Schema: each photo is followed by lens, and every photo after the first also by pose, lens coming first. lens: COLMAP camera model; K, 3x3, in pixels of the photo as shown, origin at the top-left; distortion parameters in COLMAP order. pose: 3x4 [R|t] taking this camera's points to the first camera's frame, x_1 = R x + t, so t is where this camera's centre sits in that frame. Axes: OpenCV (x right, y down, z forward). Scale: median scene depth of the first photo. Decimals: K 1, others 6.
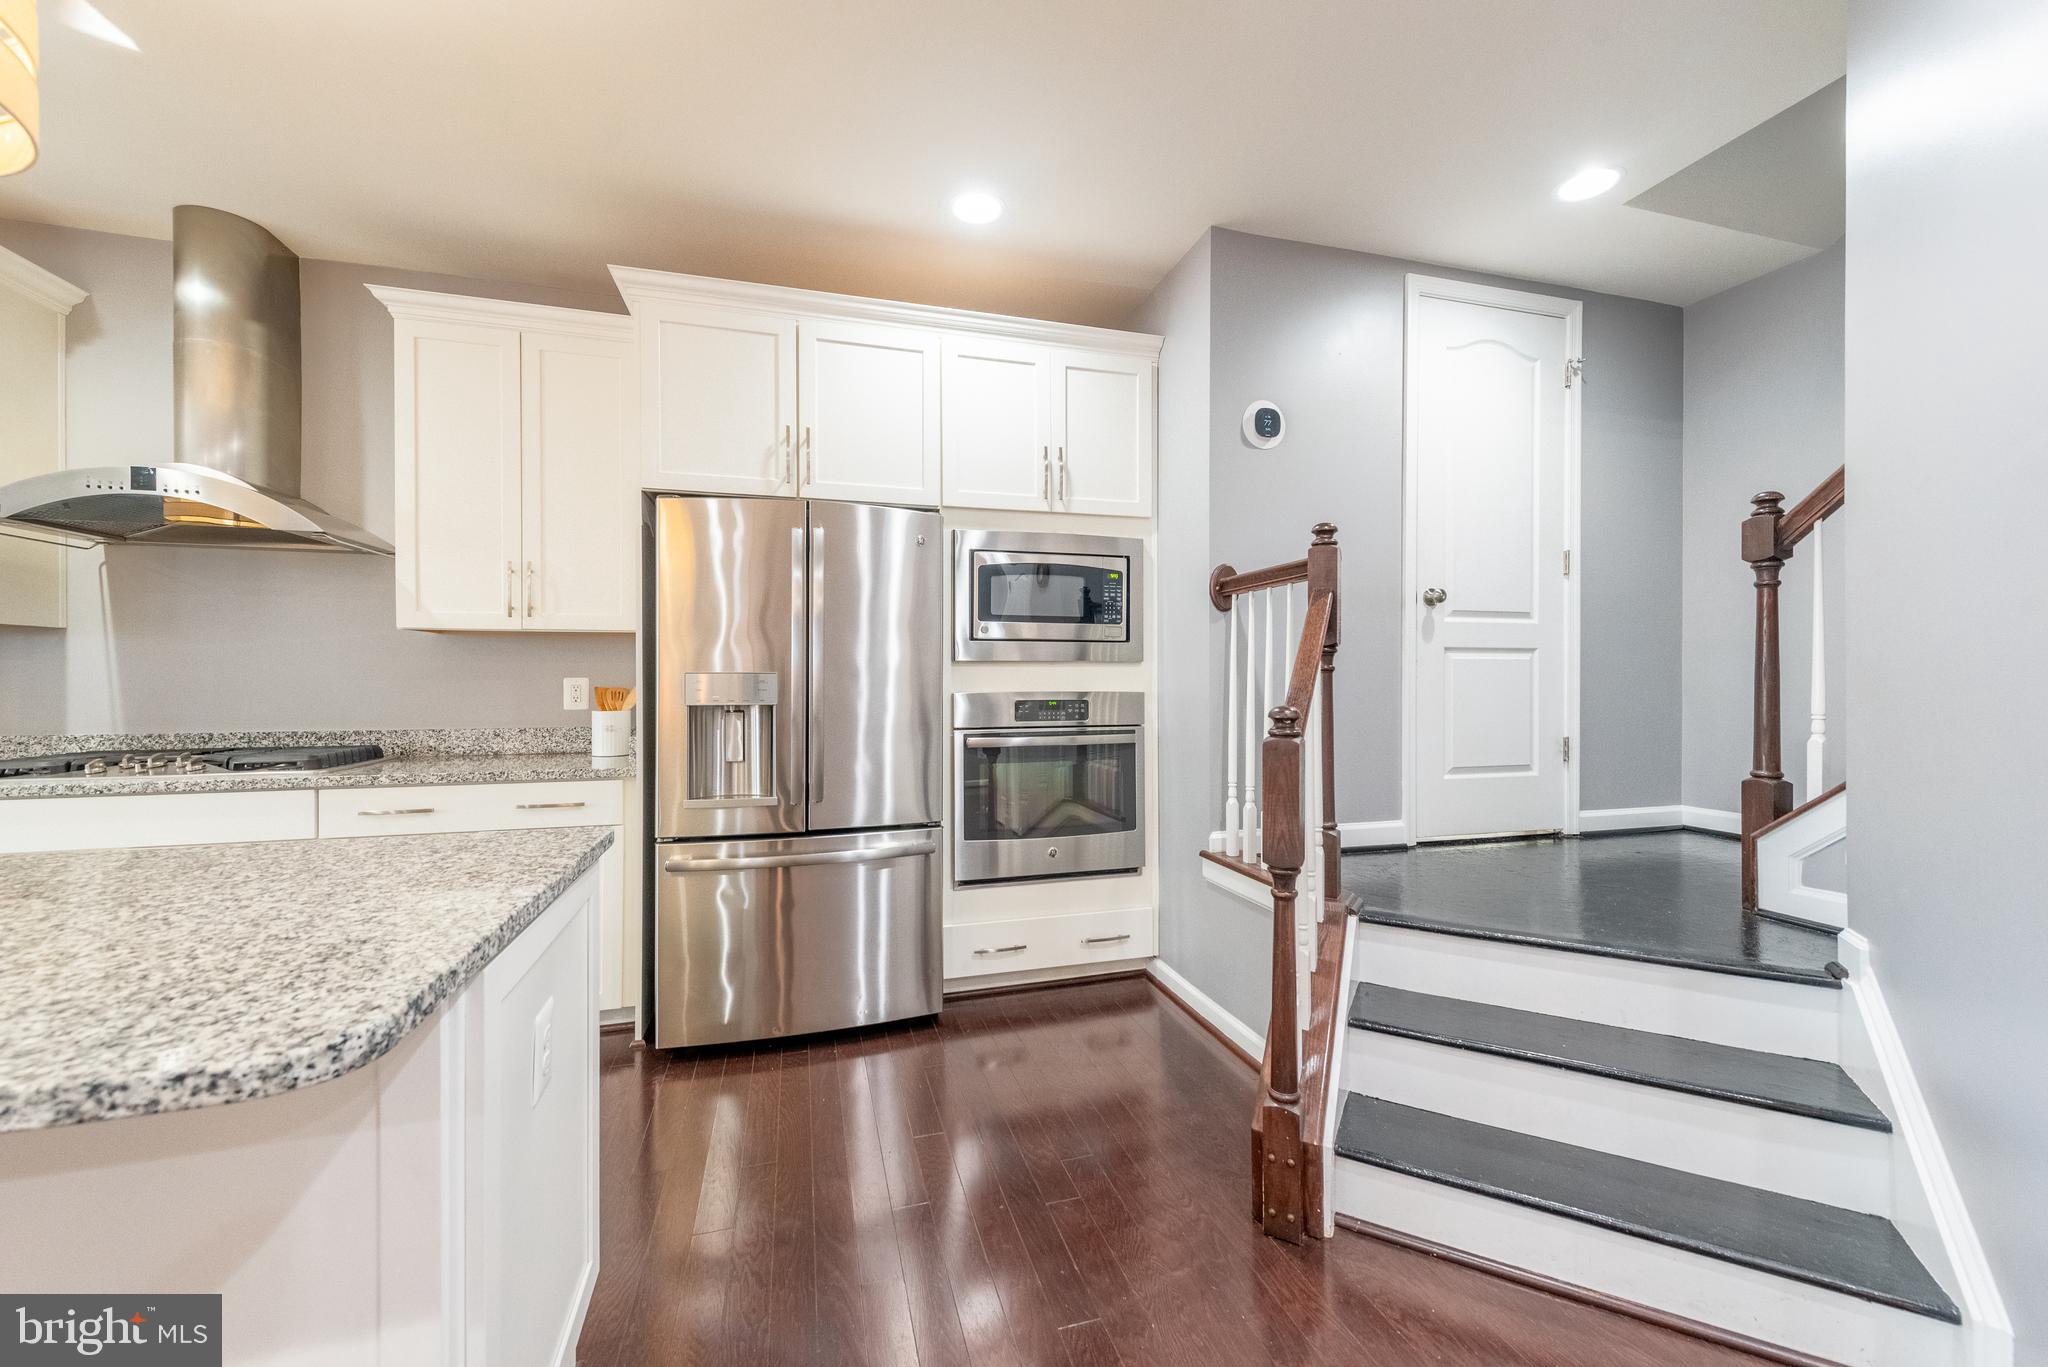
lens RADIAL K [[806.5, 0, 1024.4], [0, 806.5, 678.0], [0, 0, 1]] dist [0.015693, -0.006116]
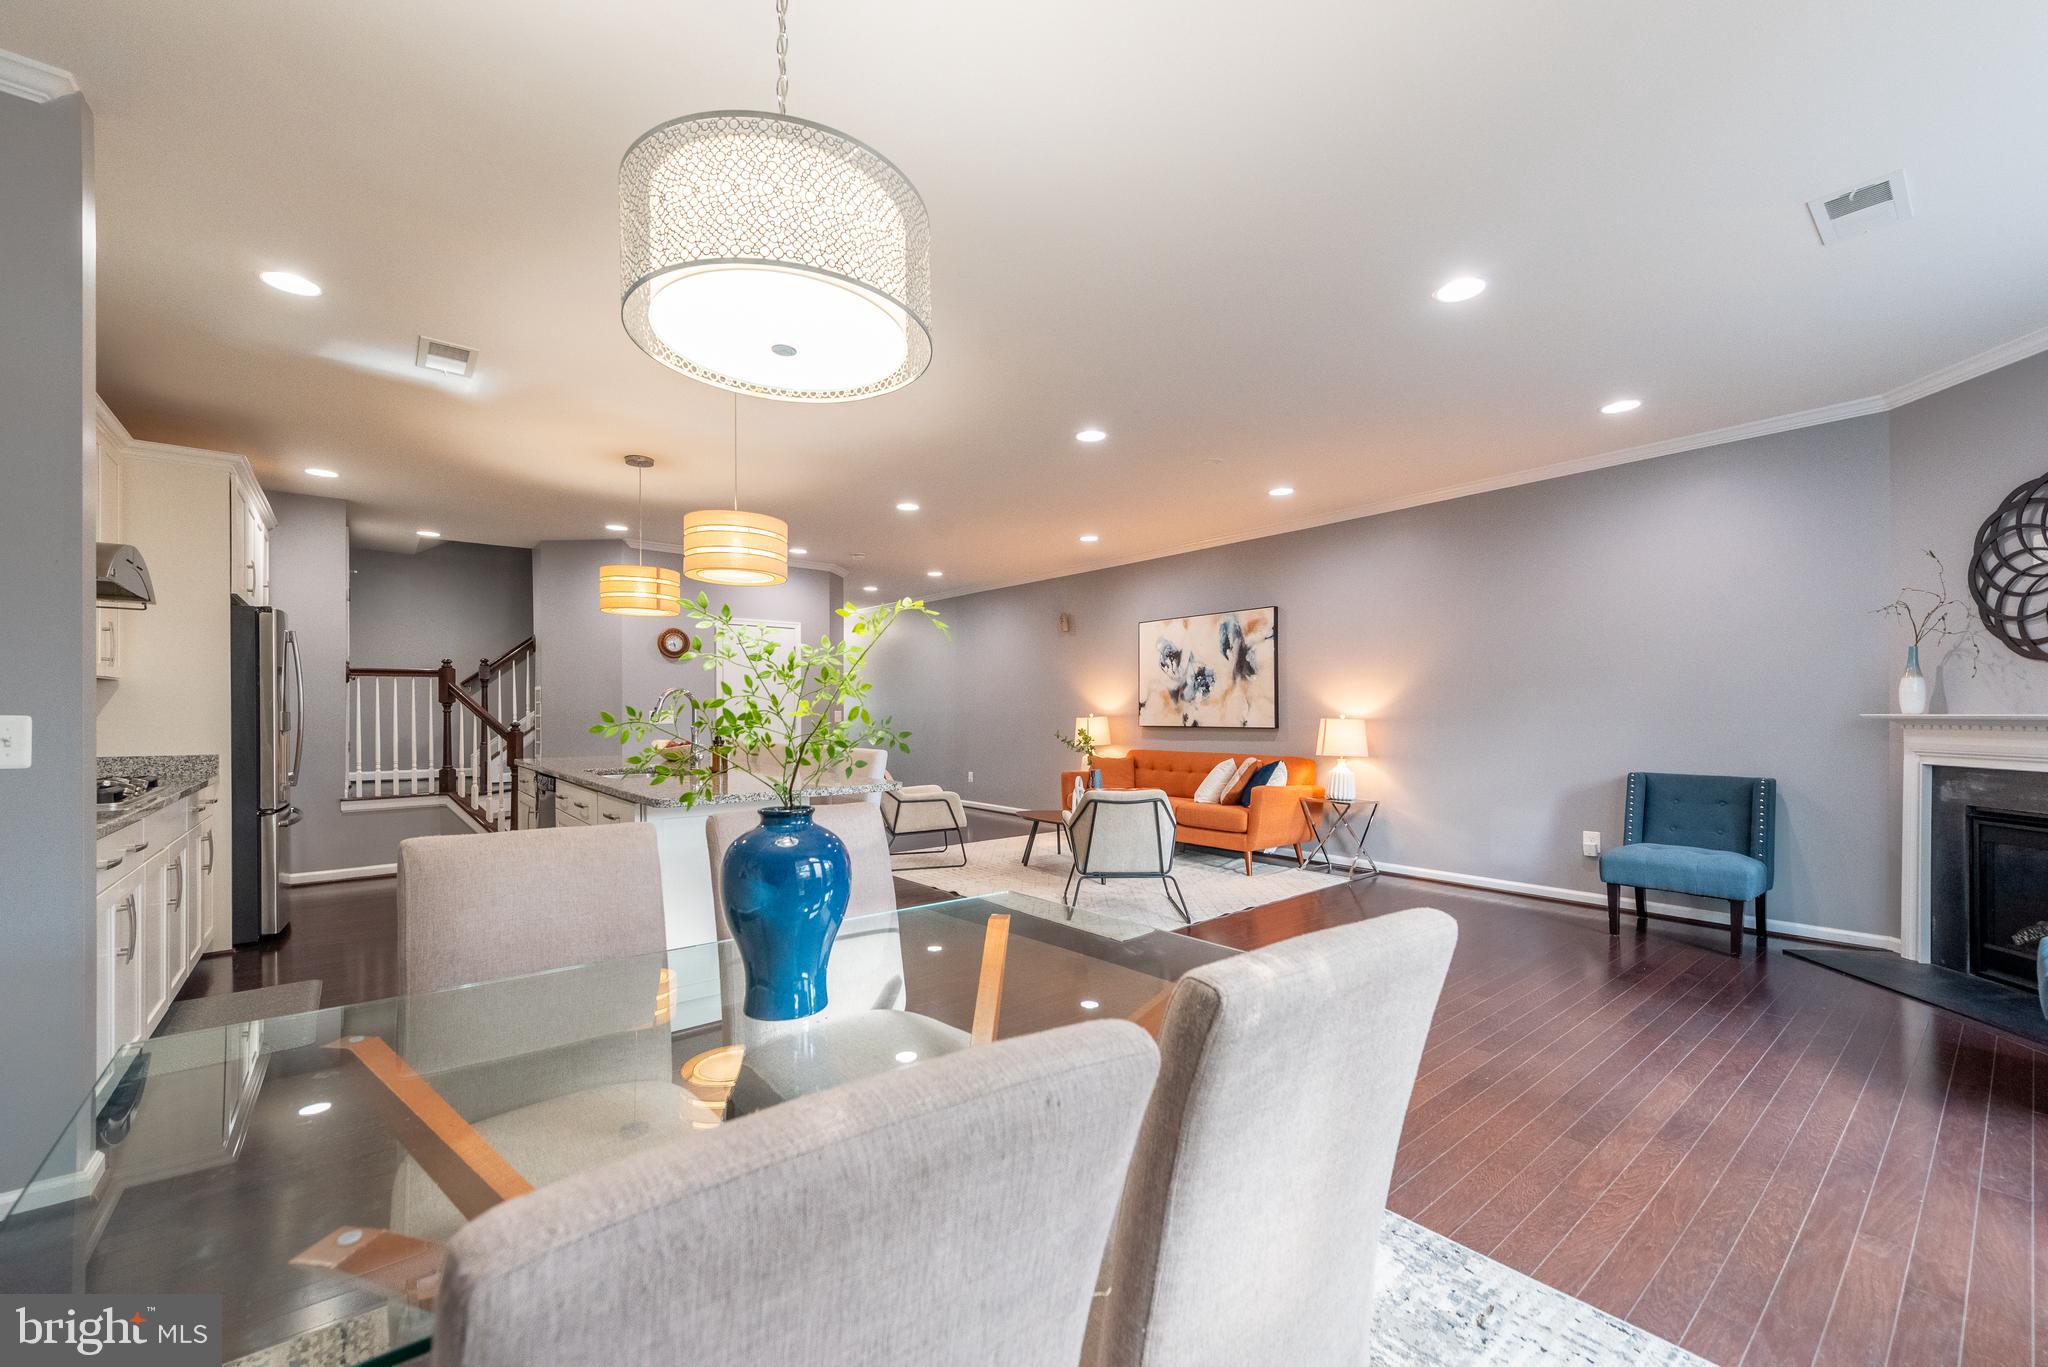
lens RADIAL K [[806.5, 0, 1033.3], [0, 806.5, 716.9], [0, 0, 1]] dist [0.015693, -0.006116]
pose [[-0.395162, -0.003052, 0.918606, -2.450003], [0.000592, 0.999993, 0.003577, -0.001016], [-0.918611, 0.001957, -0.395158, 0.204941]]
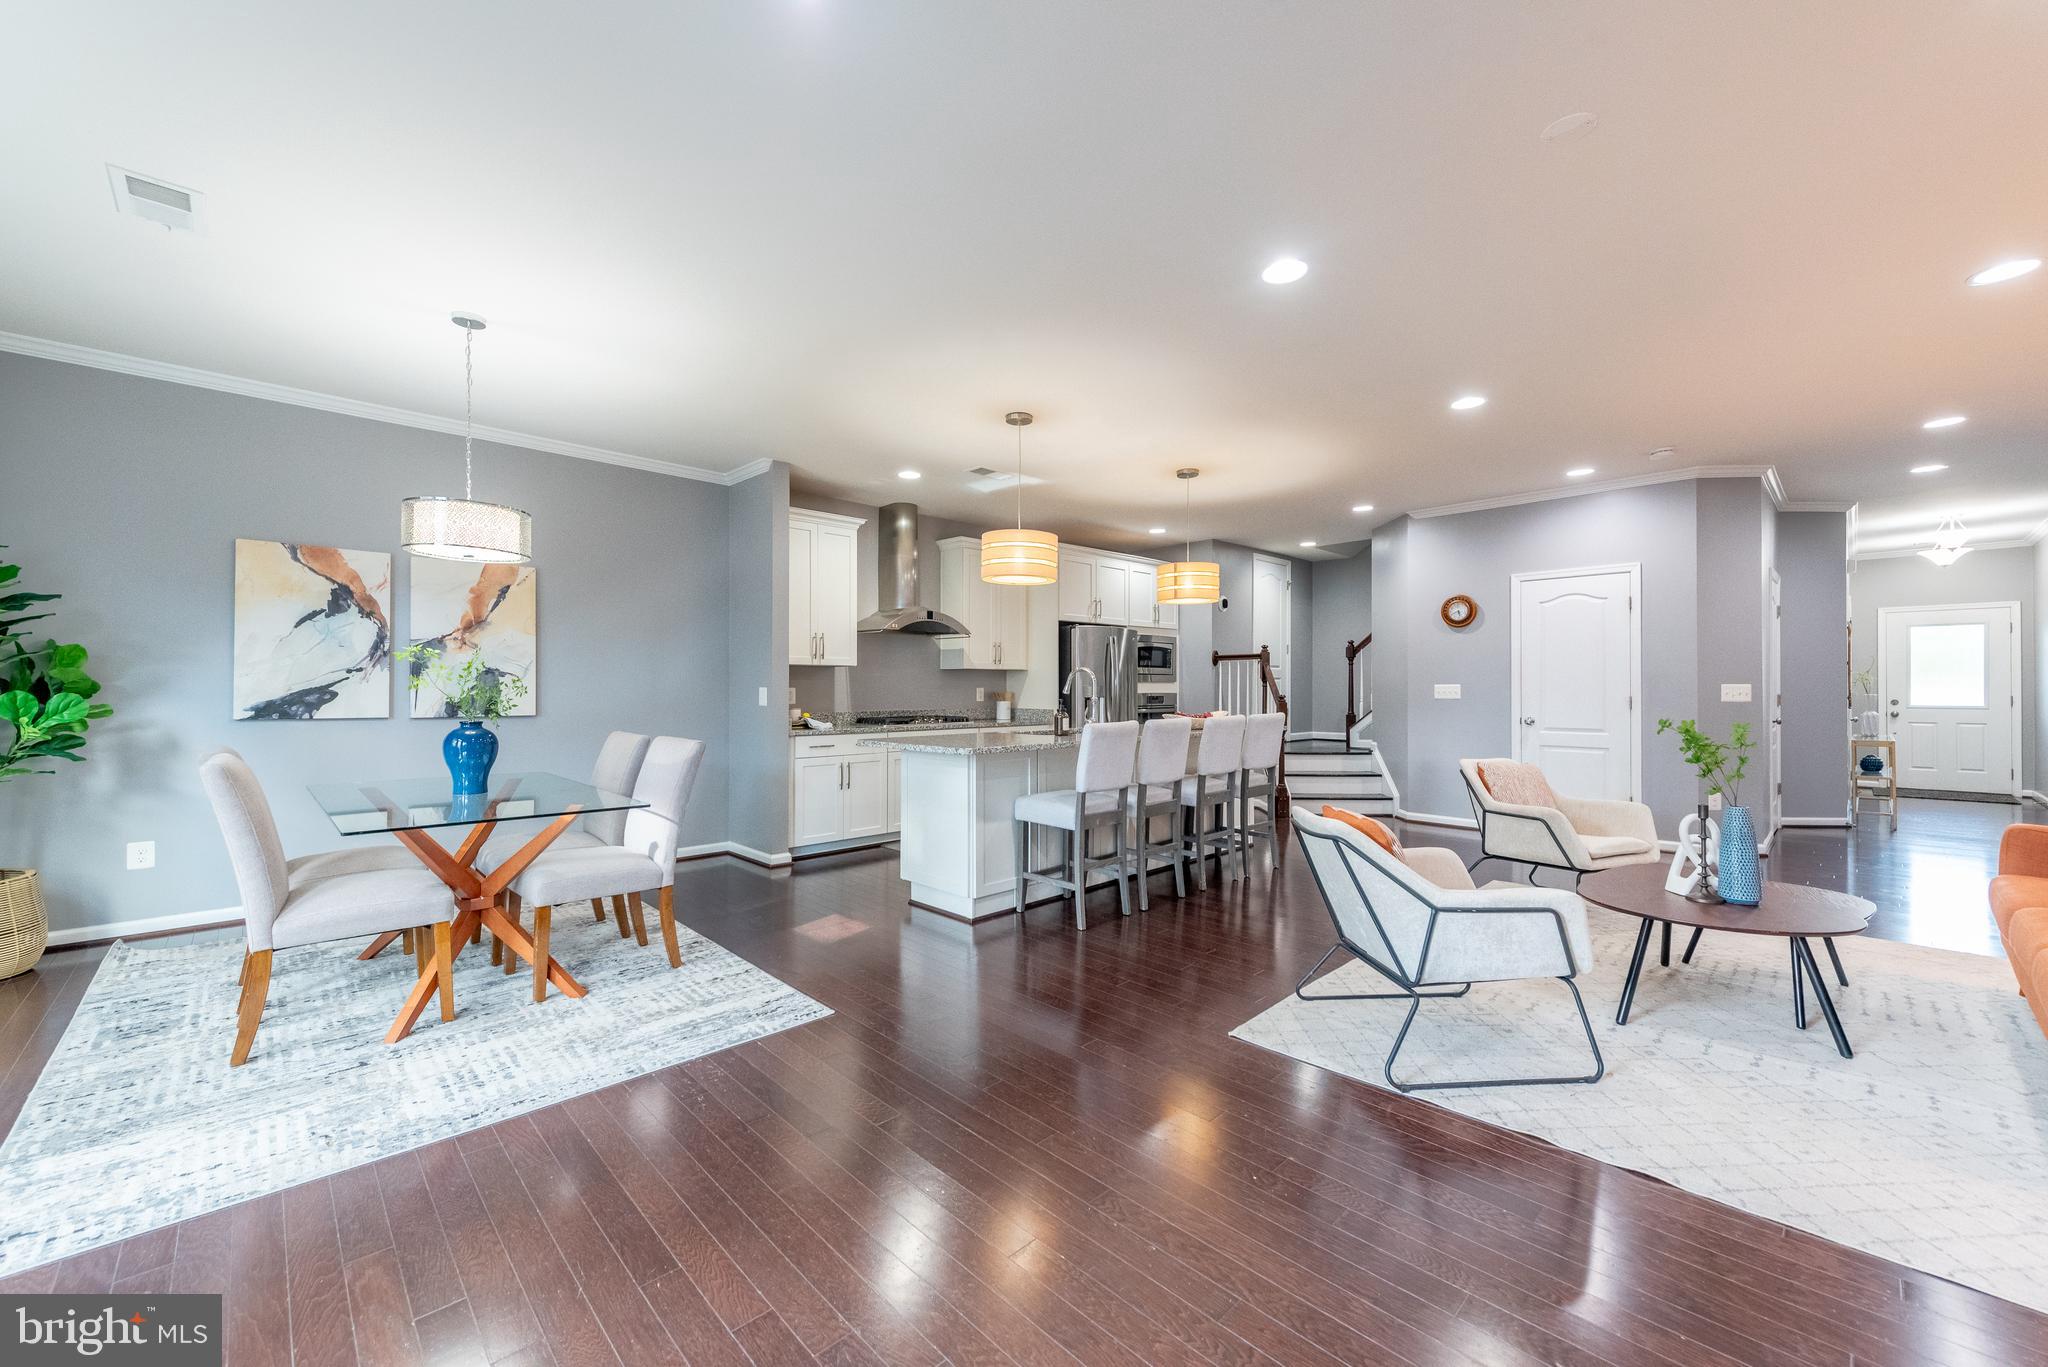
lens RADIAL K [[806.5, 0, 1033.7], [0, 806.5, 674.2], [0, 0, 1]] dist [0.015693, -0.006116]
pose [[0.881681, 0.008043, 0.471778, -1.809644], [-0.001328, 0.999893, -0.014565, -0.006434], [-0.471845, 0.012215, 0.881597, -1.359527]]
